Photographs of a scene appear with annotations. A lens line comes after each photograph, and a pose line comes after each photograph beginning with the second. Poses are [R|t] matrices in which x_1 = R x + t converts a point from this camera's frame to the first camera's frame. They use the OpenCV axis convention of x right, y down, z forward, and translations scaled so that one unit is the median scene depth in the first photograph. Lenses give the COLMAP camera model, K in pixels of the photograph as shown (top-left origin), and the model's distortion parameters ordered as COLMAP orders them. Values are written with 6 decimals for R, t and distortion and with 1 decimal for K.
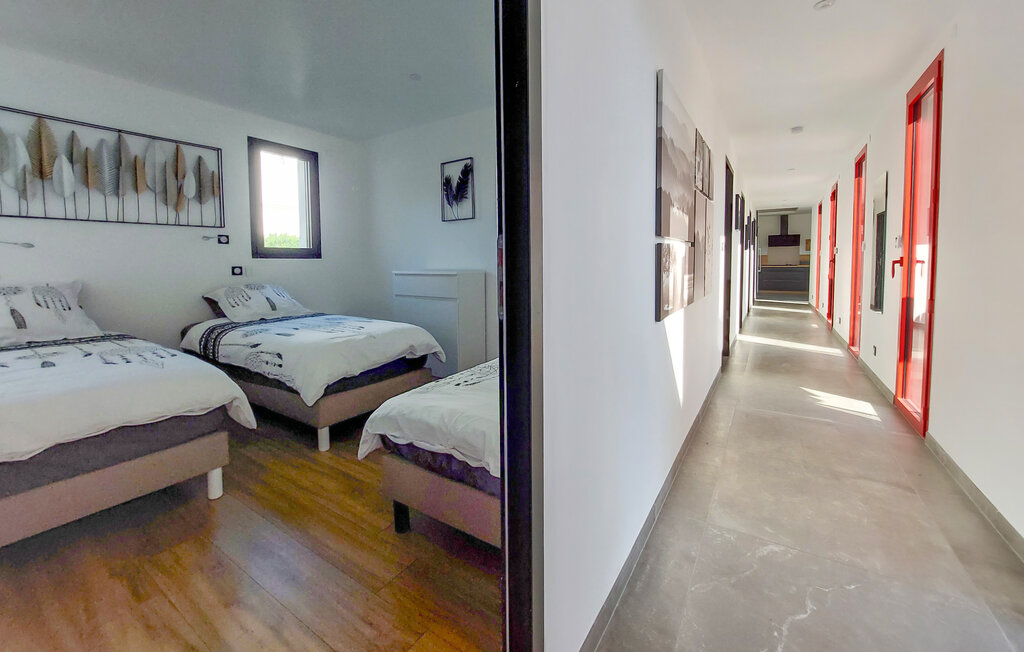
lens RADIAL K [[404.5, 0, 519.4], [0, 404.5, 284.3], [0, 0, 1]] dist [-0.028624, -0.000012]
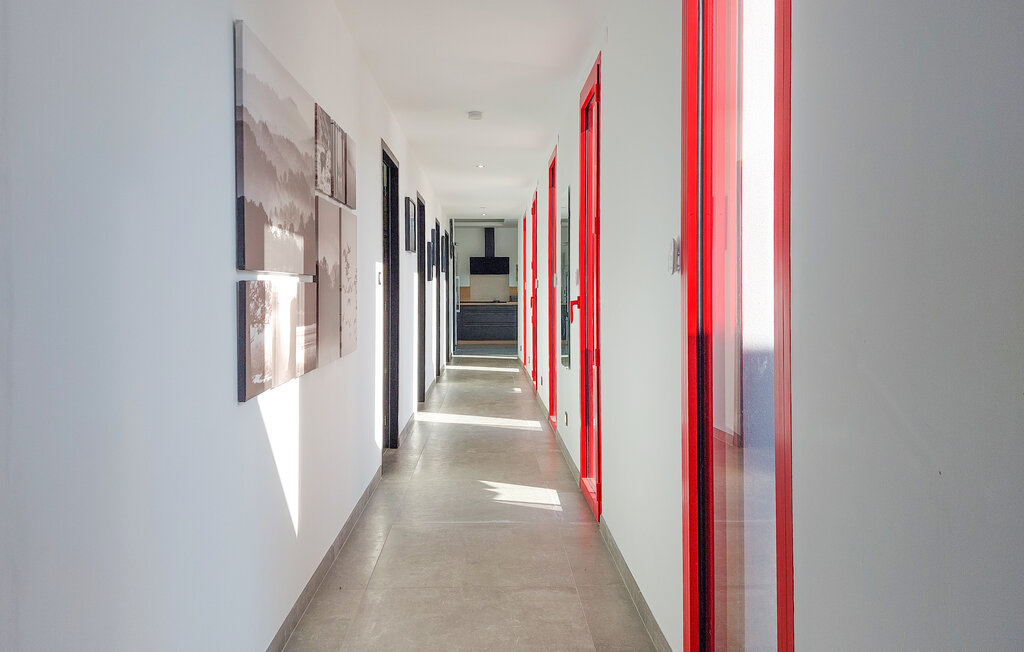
lens RADIAL K [[740.5, 0, 509.7], [0, 740.5, 287.3], [0, 0, 1]] dist [0.046492, -0.001971]
pose [[0.836939, 0.006122, 0.547262, 0.033019], [0.029020, 0.998034, -0.055546, -0.008118], [-0.546526, 0.062370, 0.835116, -0.160757]]
